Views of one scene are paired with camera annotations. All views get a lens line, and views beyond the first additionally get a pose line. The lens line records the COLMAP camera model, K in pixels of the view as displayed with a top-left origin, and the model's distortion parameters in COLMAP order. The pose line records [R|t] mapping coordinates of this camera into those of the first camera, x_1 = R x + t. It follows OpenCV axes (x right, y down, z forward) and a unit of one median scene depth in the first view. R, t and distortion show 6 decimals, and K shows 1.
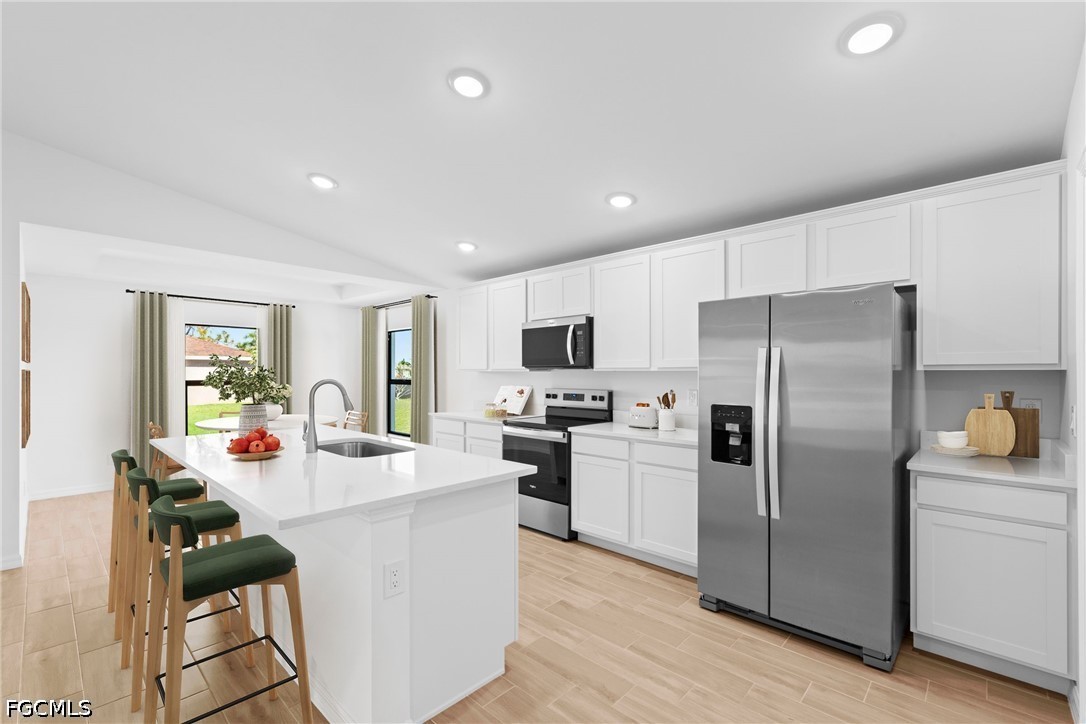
lens RADIAL K [[484.9, 0, 539.7], [0, 484.9, 365.3], [0, 0, 1]] dist [0.016863, 0.000363]
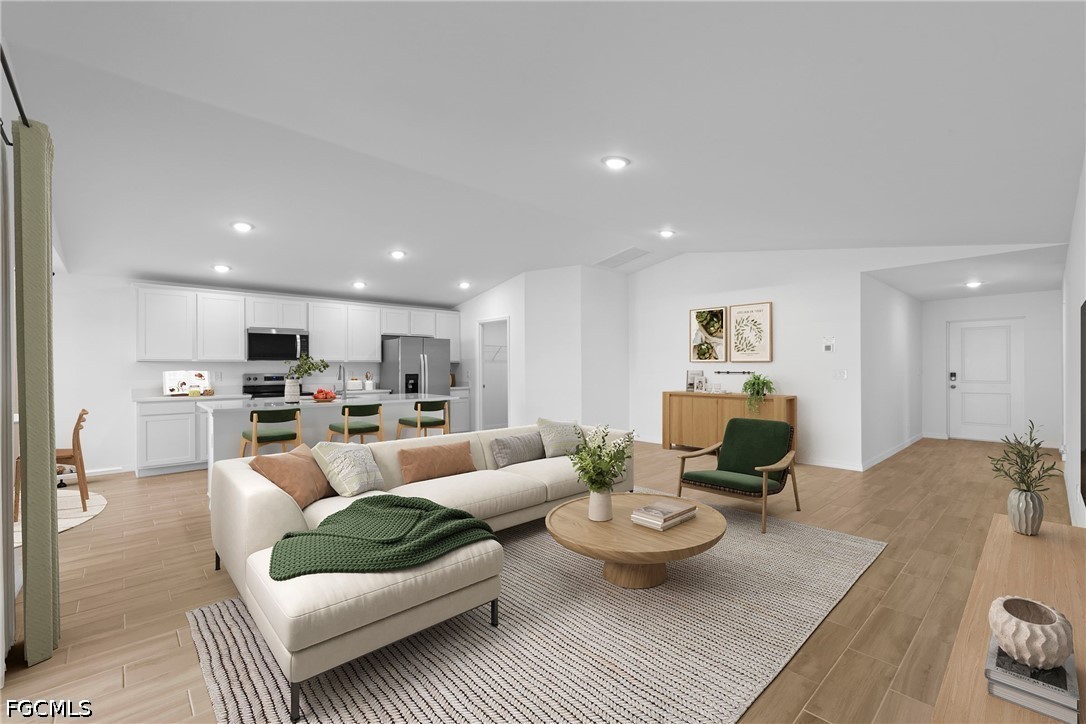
lens RADIAL K [[449.8, 0, 539.3], [0, 449.8, 368.5], [0, 0, 1]] dist [-0.007924, 0.000062]
pose [[0.076361, -0.005769, 0.997064, -1.348900], [-0.010211, 0.999926, 0.006567, 0.015092], [-0.997028, -0.010683, 0.076297, 0.021612]]
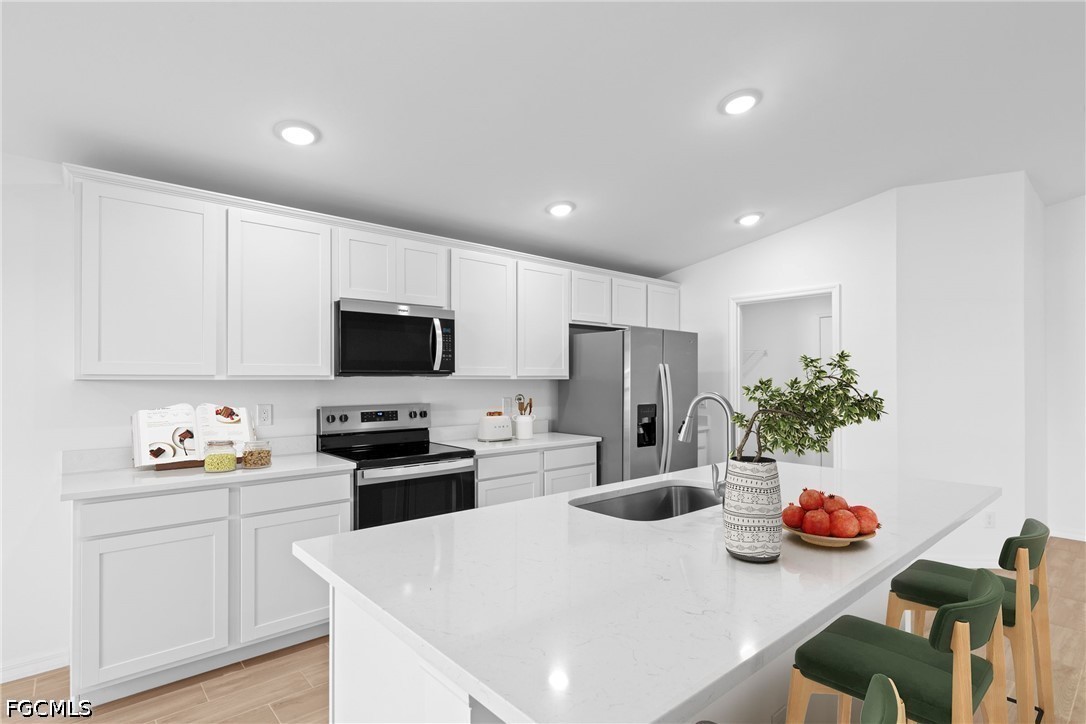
lens RADIAL K [[548.2, 0, 542.7], [0, 548.2, 358.5], [0, 0, 1]] dist [0.023744, -0.000112]
pose [[0.077019, 0.040172, 0.996220, -0.722330], [-0.011058, 0.999161, -0.039436, 0.010880], [-0.996968, -0.007979, 0.077399, 0.712283]]
